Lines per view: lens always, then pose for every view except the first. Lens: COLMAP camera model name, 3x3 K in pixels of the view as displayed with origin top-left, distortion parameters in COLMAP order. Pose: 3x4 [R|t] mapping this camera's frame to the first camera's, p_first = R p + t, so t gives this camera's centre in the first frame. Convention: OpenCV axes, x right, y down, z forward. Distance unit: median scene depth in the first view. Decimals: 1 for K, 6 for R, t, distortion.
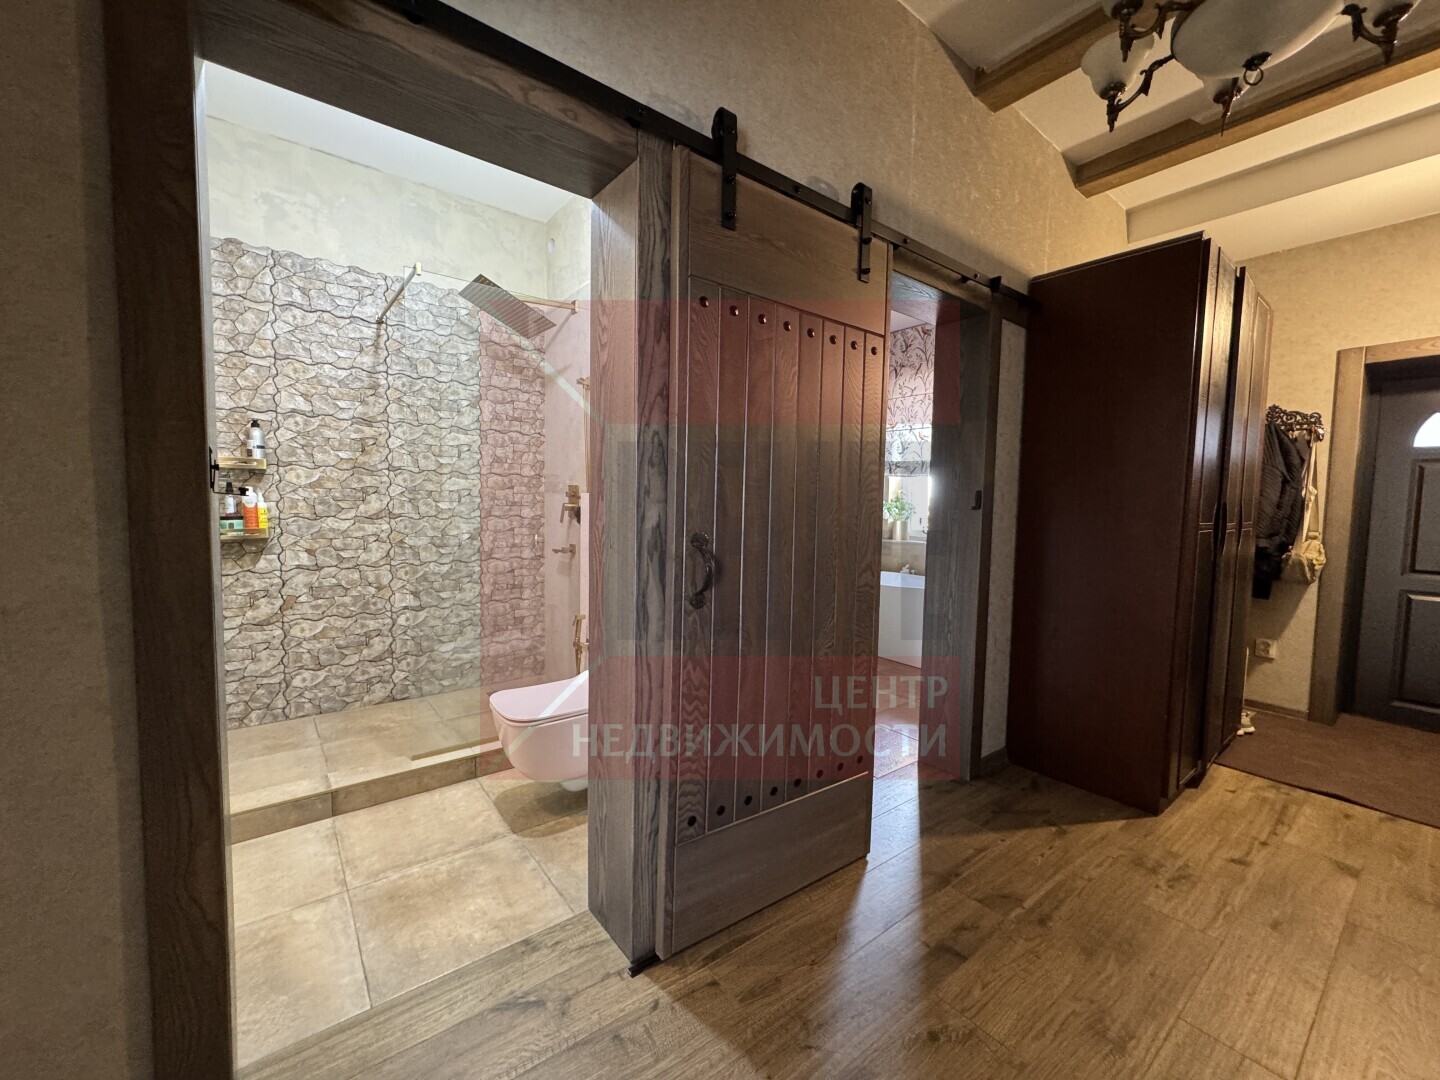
lens RADIAL K [[584.2, 0, 720.0], [0, 584.2, 540.0], [0, 0, 1]] dist [-0.001705, 0.000735]
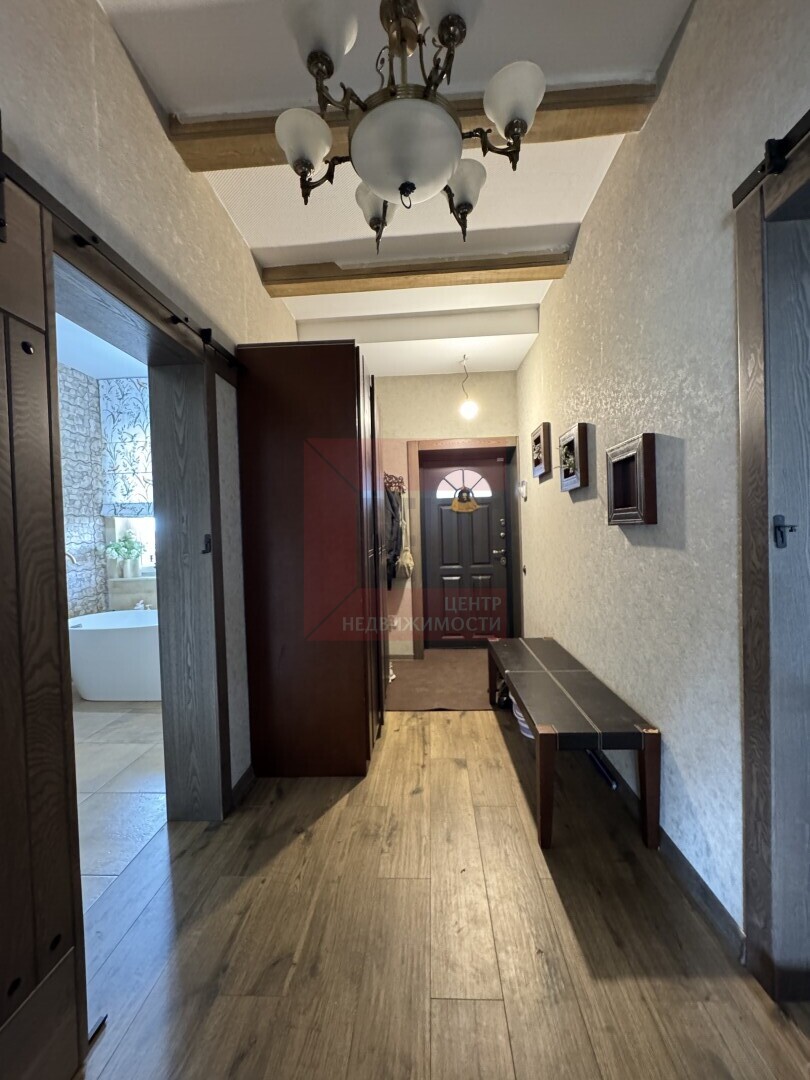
lens RADIAL K [[438.2, 0, 405.0], [0, 438.2, 540.0], [0, 0, 1]] dist [-0.001705, 0.000735]
pose [[0.657471, -0.056151, 0.751384, 0.090102], [0.090363, 0.995898, -0.004646, -0.038259], [-0.748041, 0.070952, 0.659848, 0.225773]]
